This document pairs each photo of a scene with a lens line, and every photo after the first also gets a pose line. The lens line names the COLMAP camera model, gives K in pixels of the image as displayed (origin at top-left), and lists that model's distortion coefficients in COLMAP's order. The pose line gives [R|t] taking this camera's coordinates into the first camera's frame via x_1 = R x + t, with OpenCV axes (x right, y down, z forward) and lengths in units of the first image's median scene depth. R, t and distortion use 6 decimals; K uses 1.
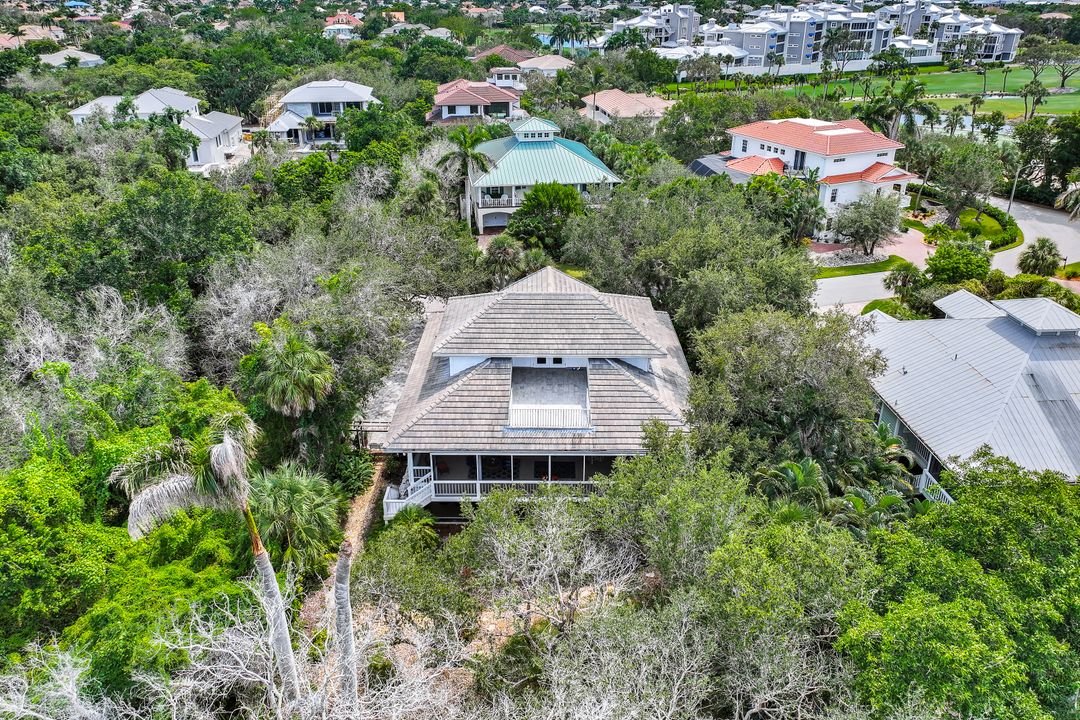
lens RADIAL K [[759.7, 0, 542.1], [0, 759.7, 308.7], [0, 0, 1]] dist [-0.000250, 0.019167]
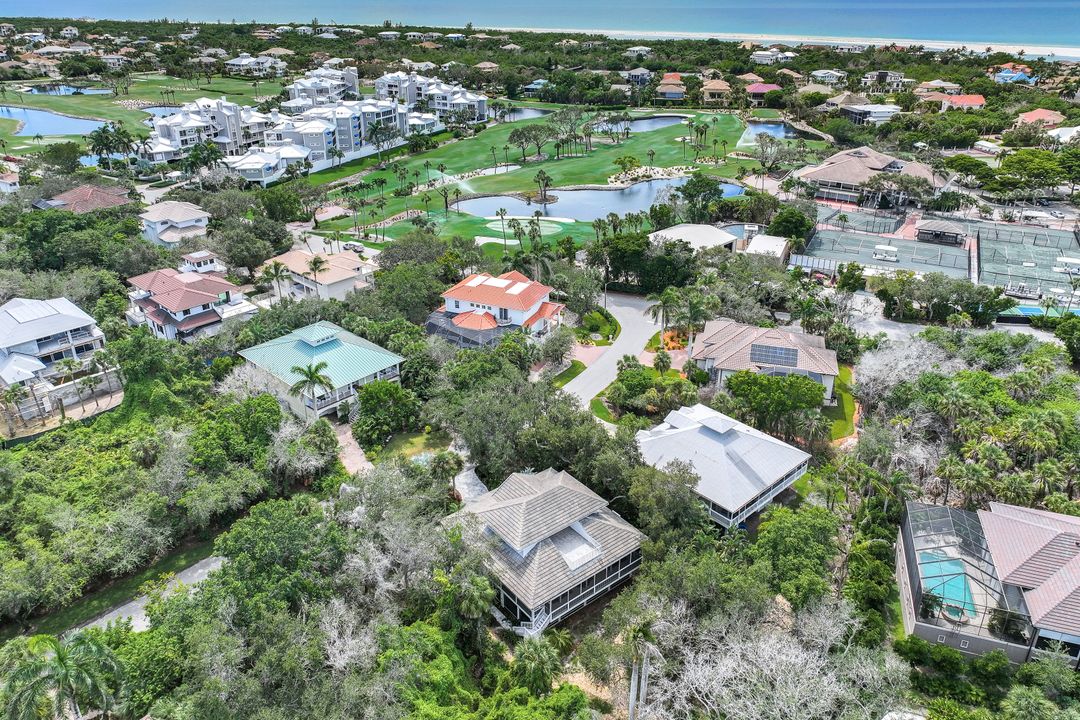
lens RADIAL K [[759.7, 0, 542.1], [0, 759.7, 308.7], [0, 0, 1]] dist [-0.000250, 0.019167]
pose [[0.776780, -0.246989, 0.579318, -0.456733], [0.246778, 0.965696, 0.080826, -0.289667], [-0.579407, 0.080179, 0.811085, -0.271049]]
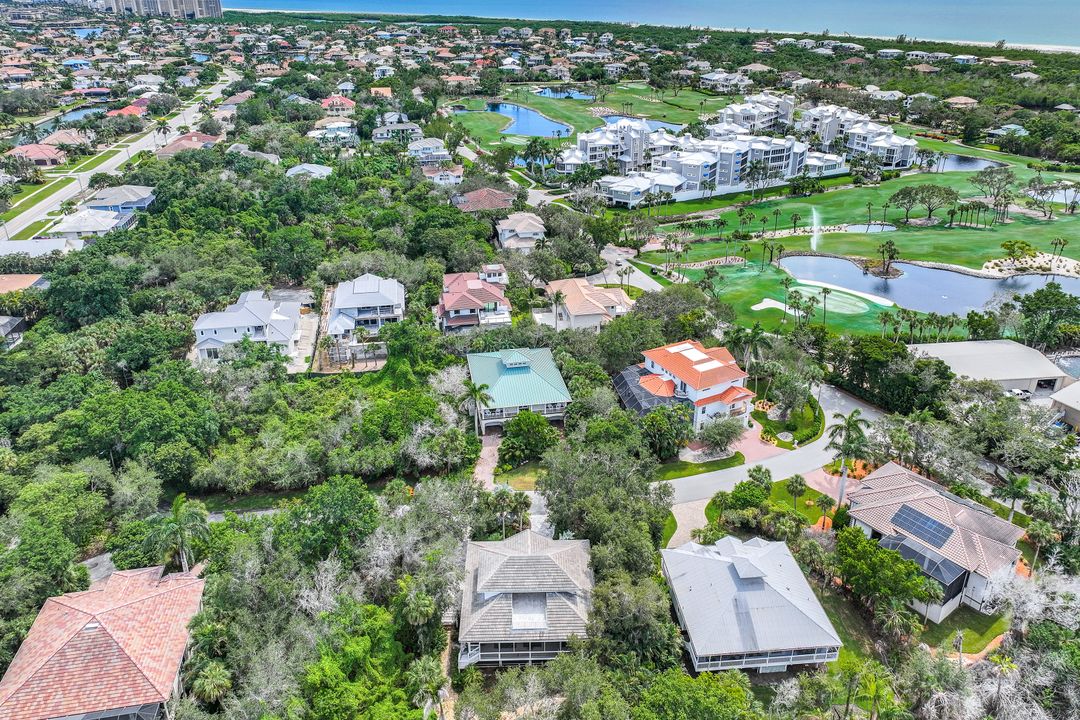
lens RADIAL K [[759.7, 0, 542.1], [0, 759.7, 308.7], [0, 0, 1]] dist [-0.000250, 0.019167]
pose [[0.999412, -0.012342, 0.032000, -0.006037], [0.012335, 0.999924, 0.000416, -0.338869], [-0.032003, -0.000021, 0.999488, -0.546695]]
